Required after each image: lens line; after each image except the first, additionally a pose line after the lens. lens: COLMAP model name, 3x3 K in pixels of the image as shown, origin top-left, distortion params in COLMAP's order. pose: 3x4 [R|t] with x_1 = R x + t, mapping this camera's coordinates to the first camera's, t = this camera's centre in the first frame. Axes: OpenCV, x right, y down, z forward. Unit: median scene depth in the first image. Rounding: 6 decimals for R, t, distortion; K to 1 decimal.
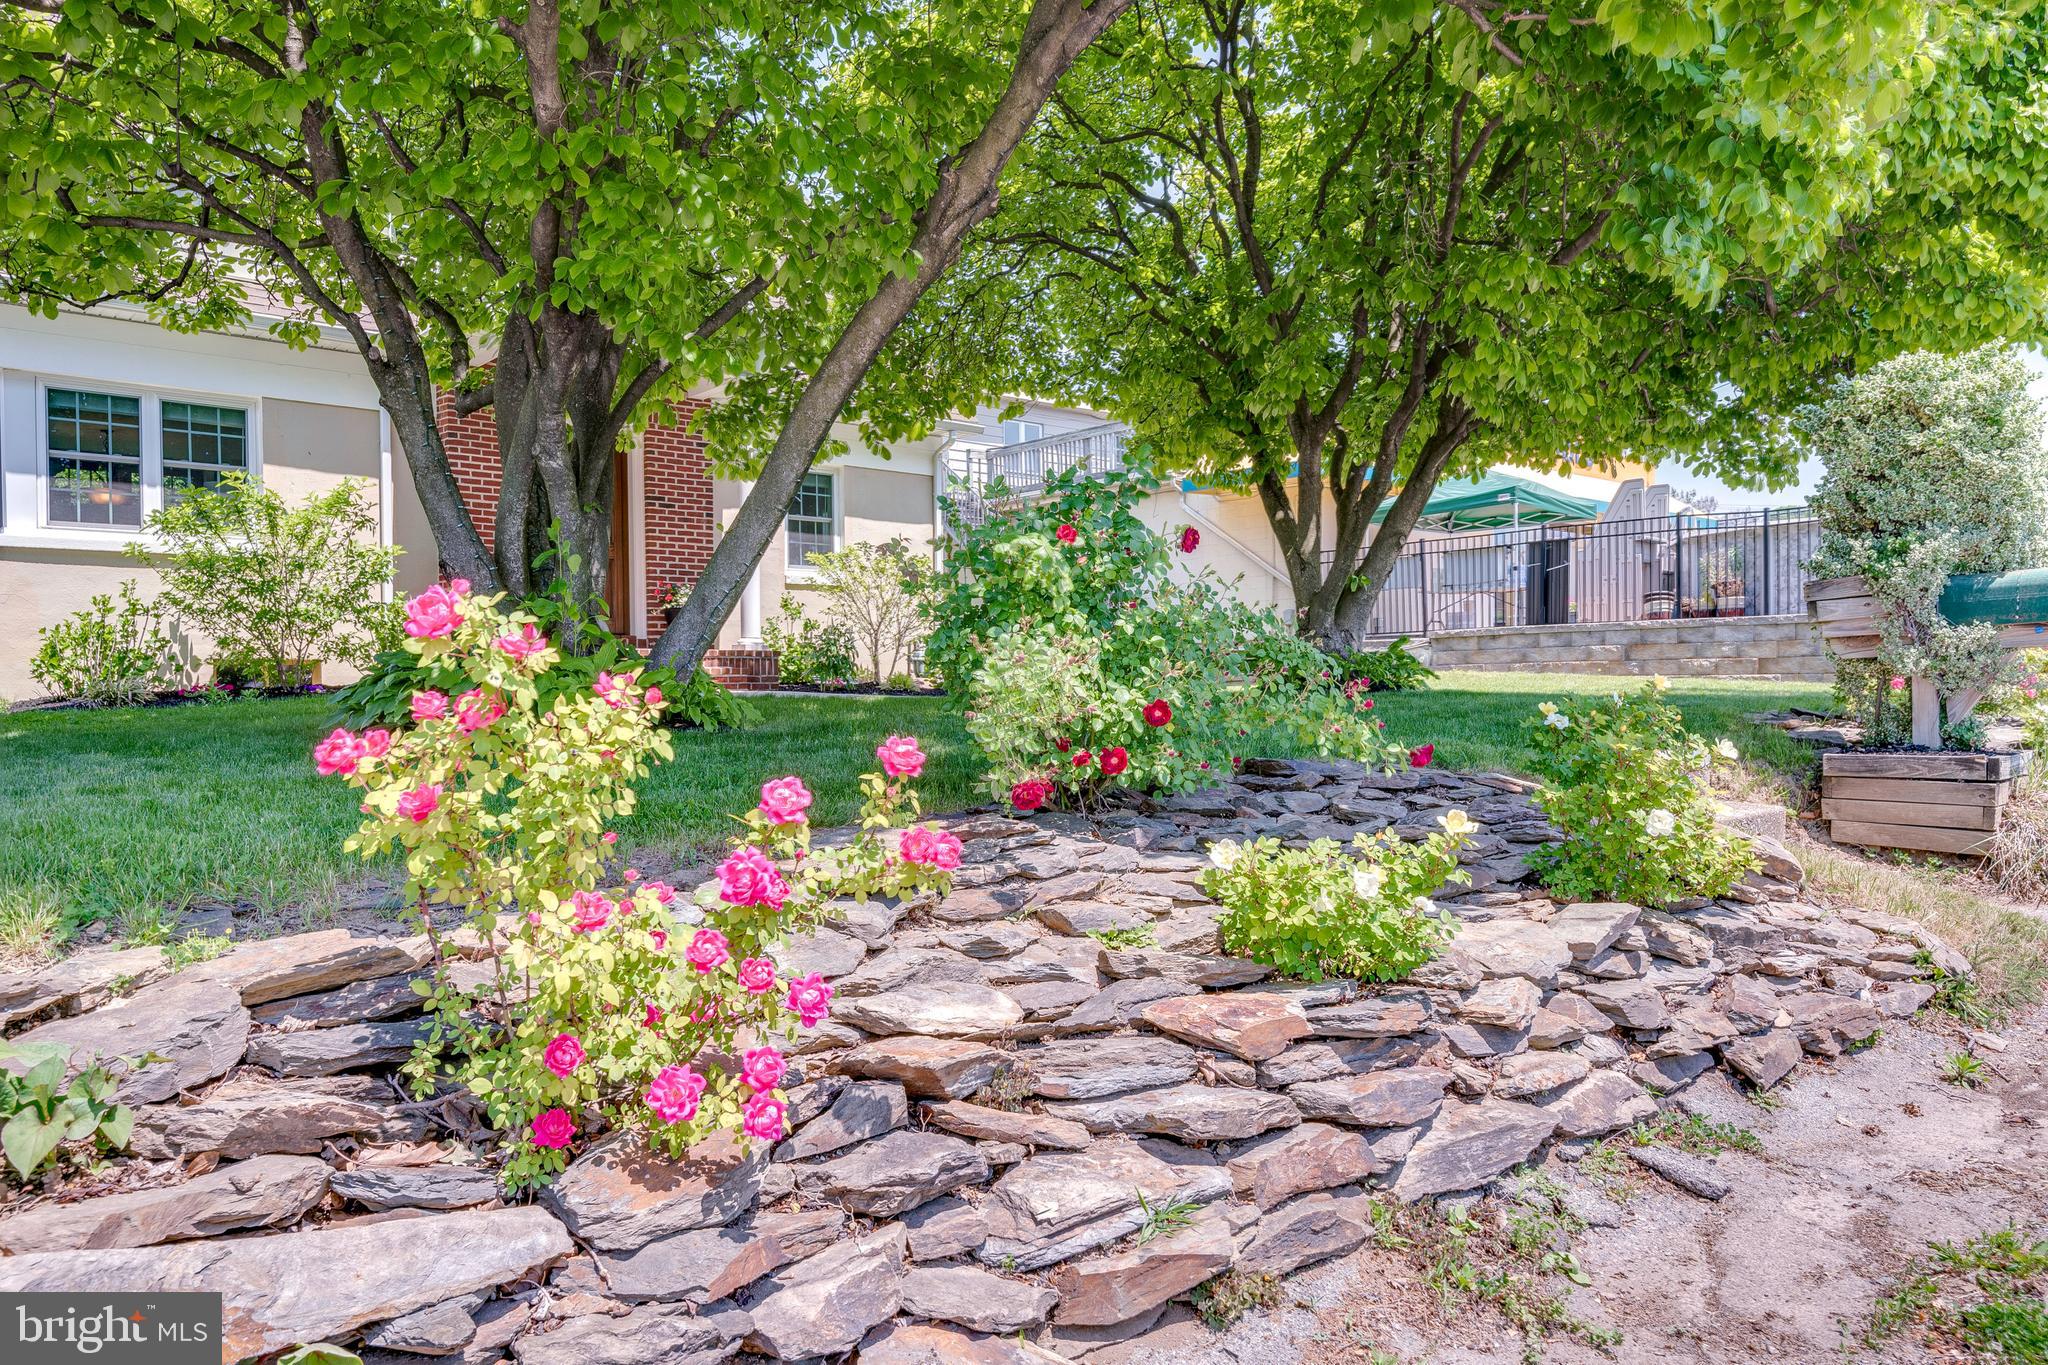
lens RADIAL K [[1392.7, 0, 1000.8], [0, 1392.7, 654.6], [0, 0, 1]] dist [0.023763, -0.003092]
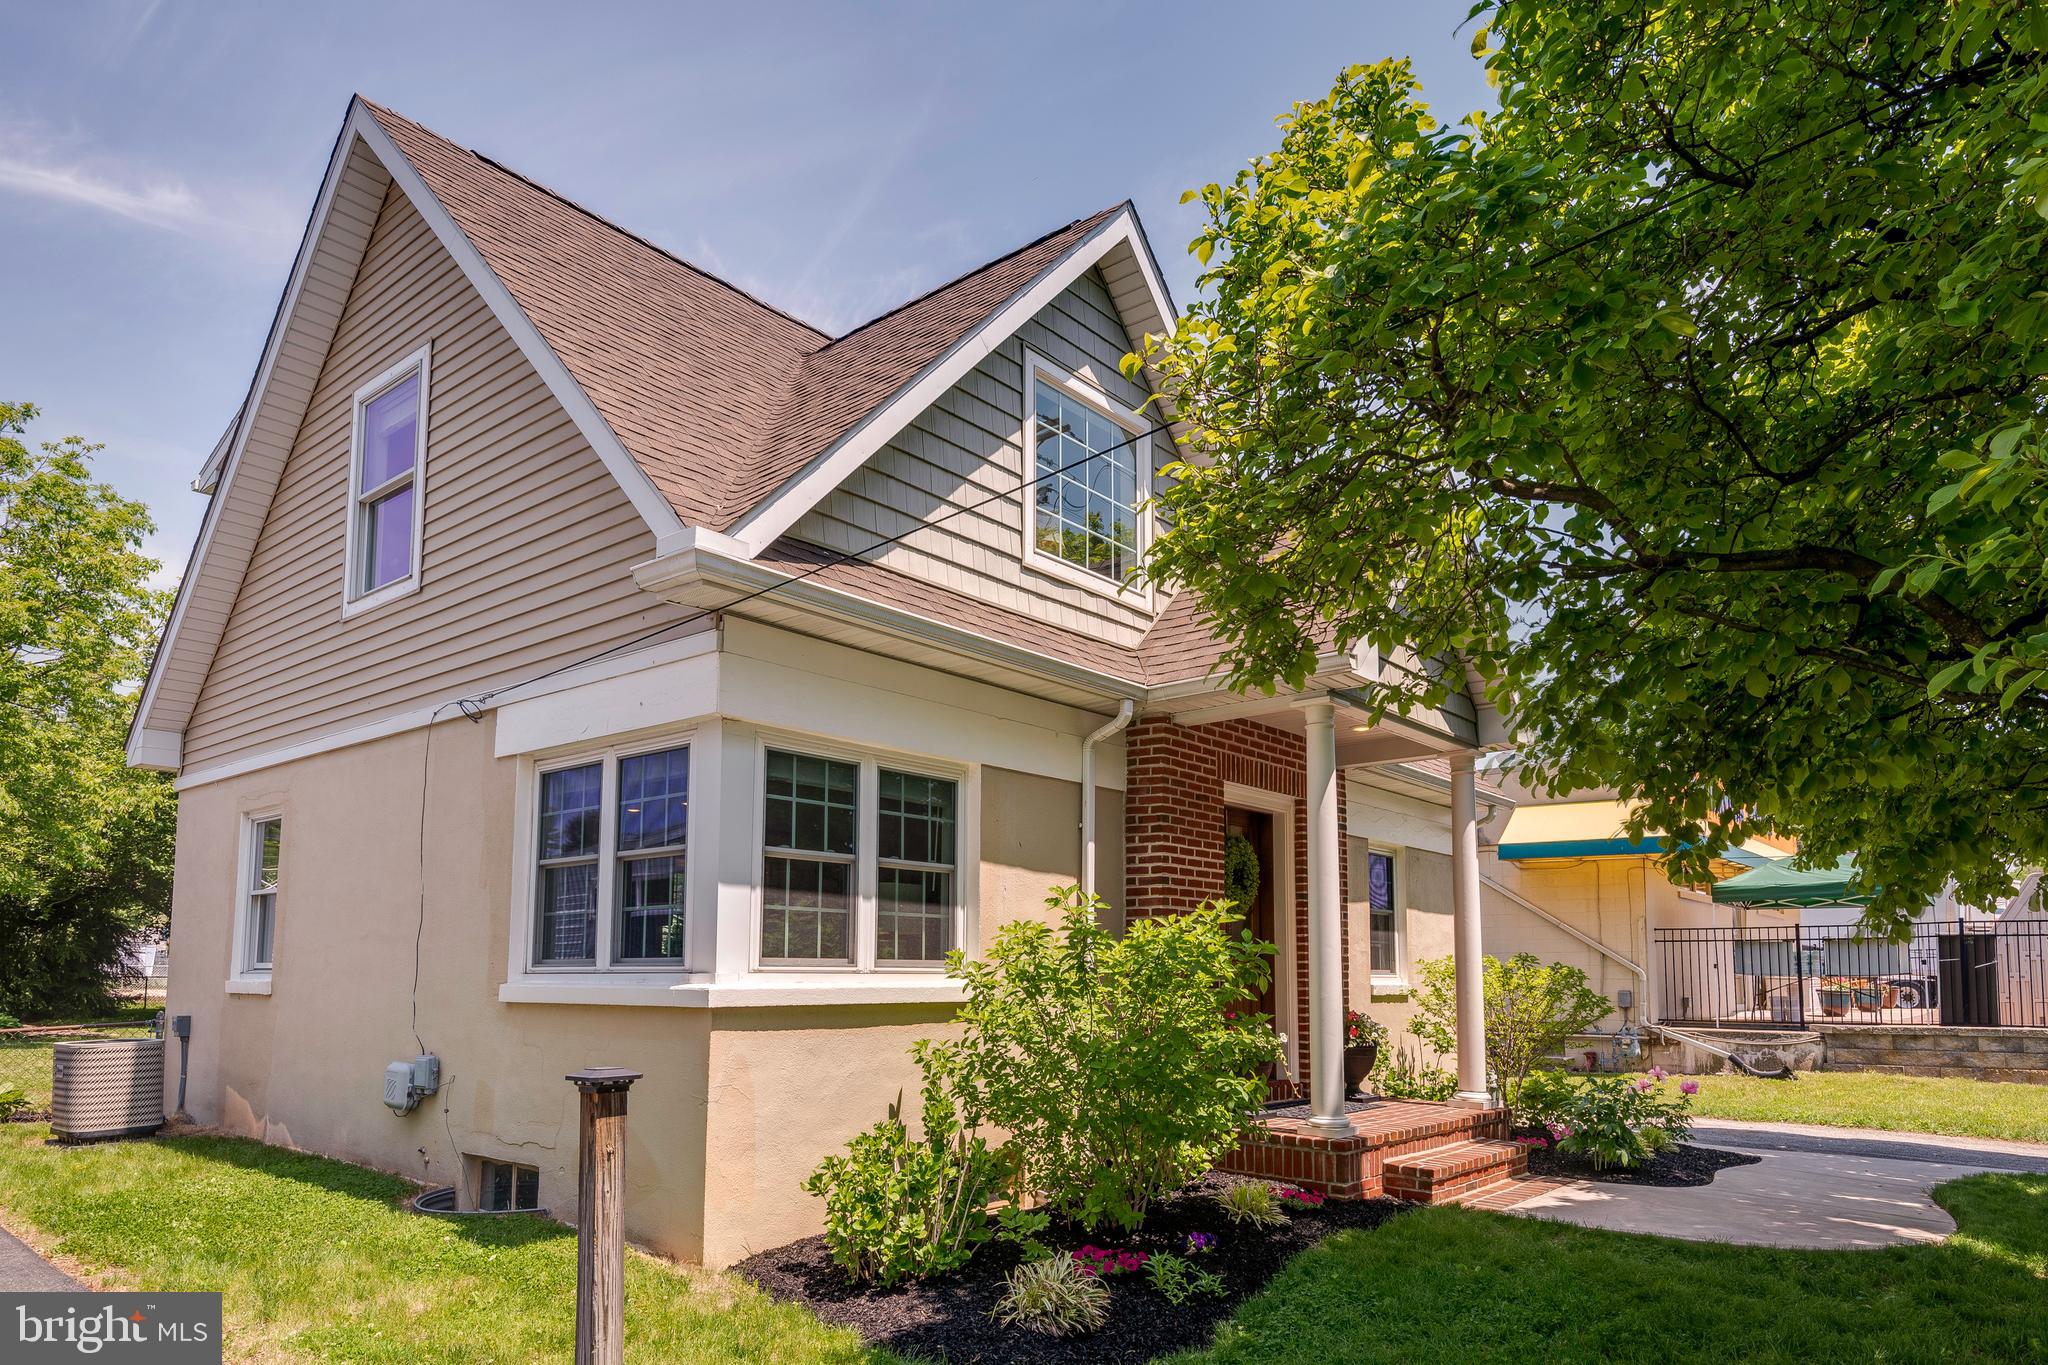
lens RADIAL K [[1274.8, 0, 995.5], [0, 1274.8, 814.2], [0, 0, 1]] dist [0.018282, -0.003599]
pose [[0.985851, 0.037054, 0.163478, -0.685855], [-0.020450, 0.994563, -0.102105, -0.105933], [-0.166373, 0.097317, 0.981249, 0.430457]]
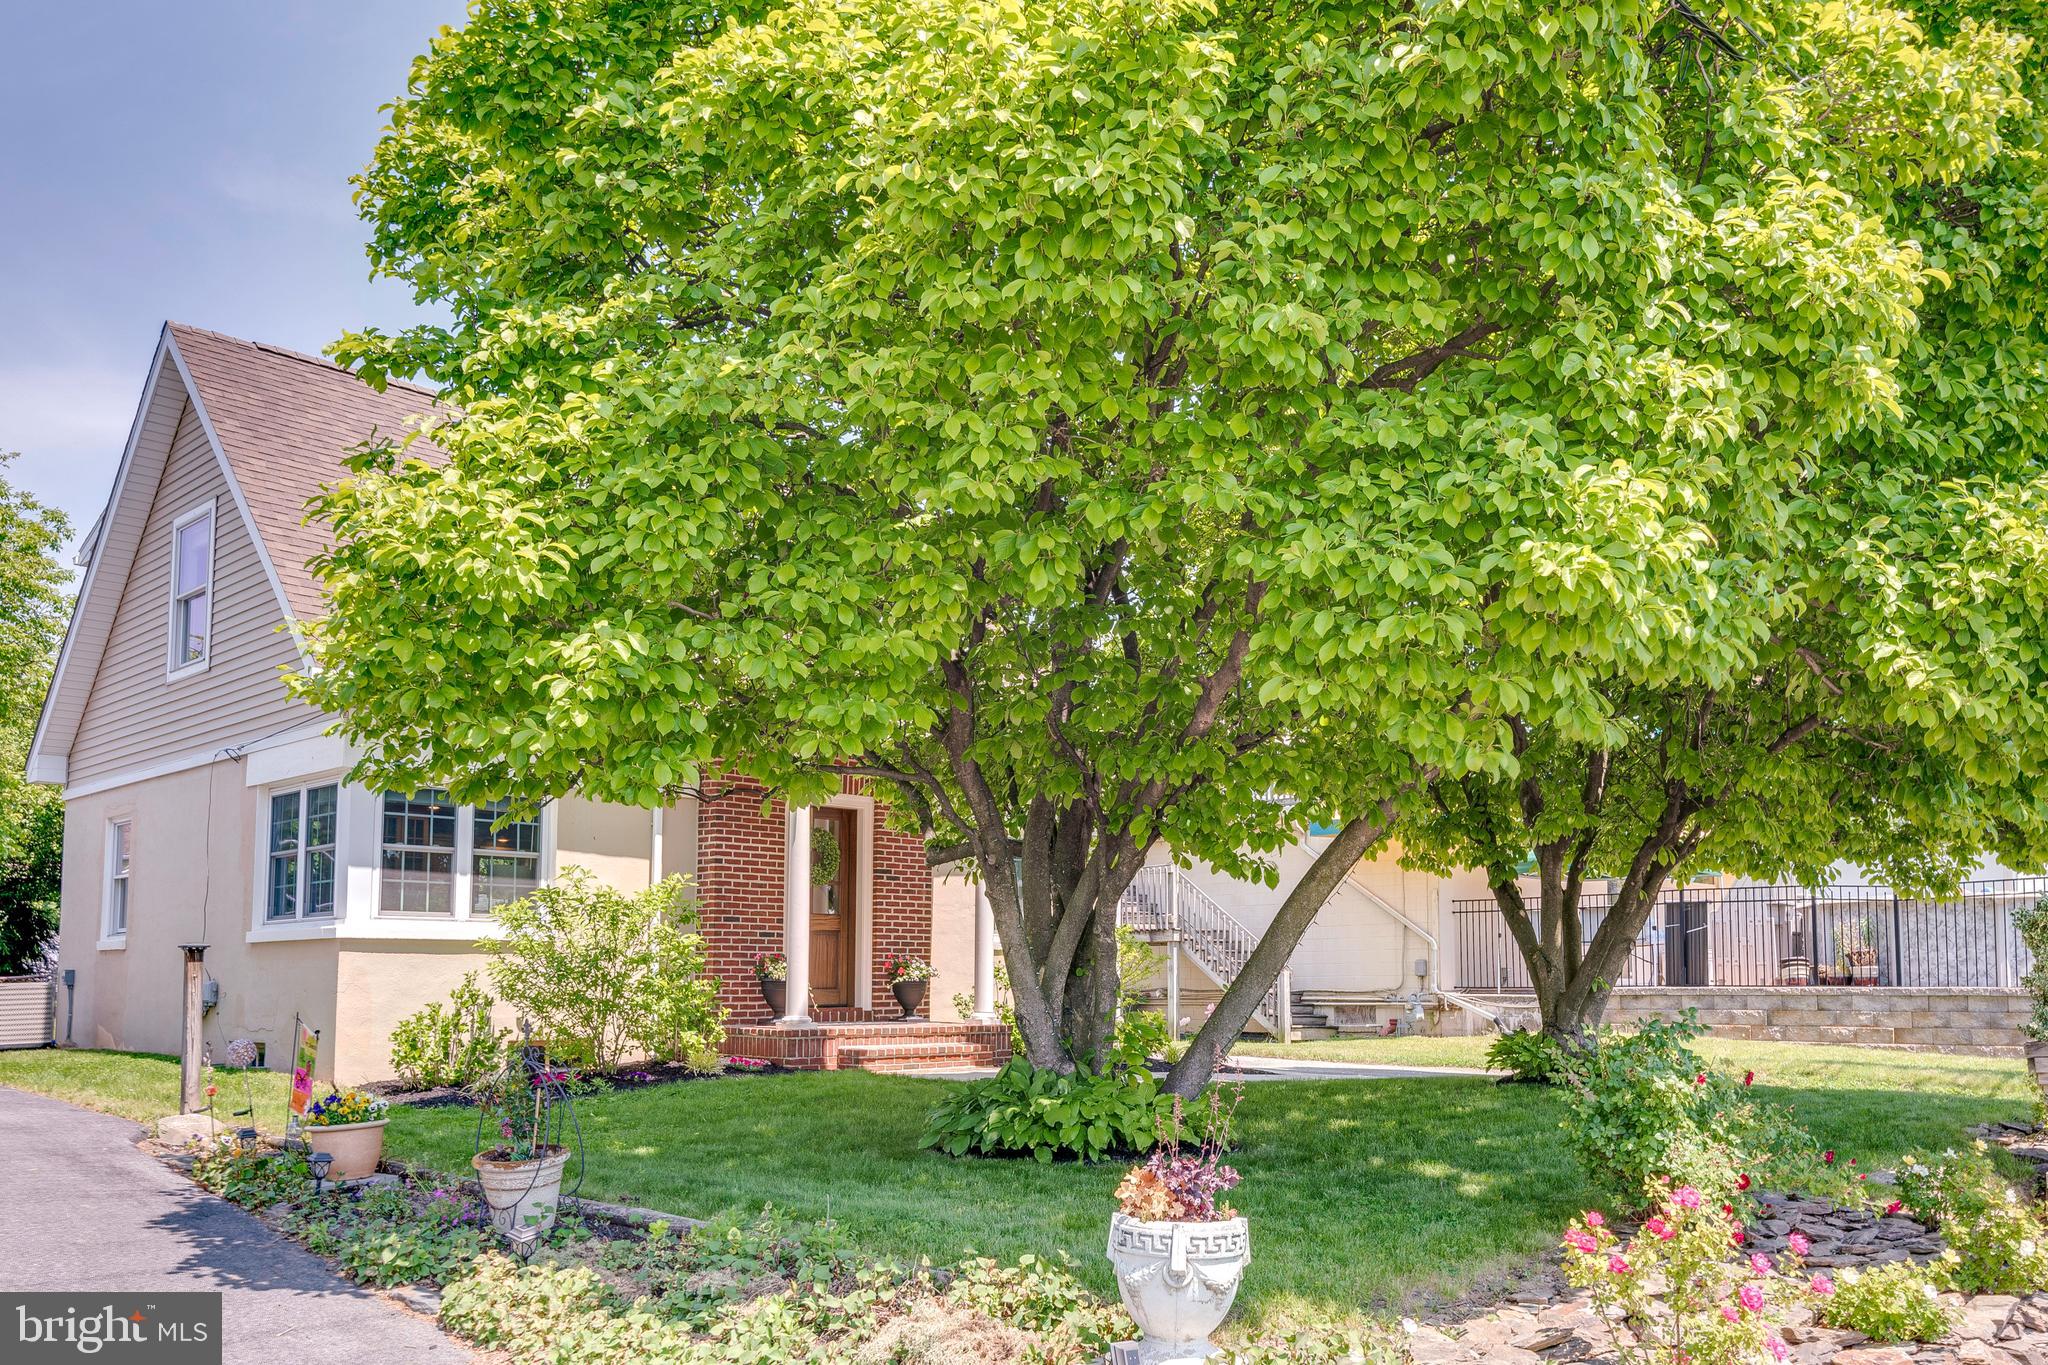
lens RADIAL K [[1712.7, 0, 1084.8], [0, 1712.7, 786.3], [0, 0, 1]] dist [0.035955, -0.033848]
pose [[0.994501, 0.021614, 0.102472, -0.296192], [-0.012046, 0.995585, -0.093089, -0.076291], [-0.104031, 0.091343, 0.990371, -0.340124]]
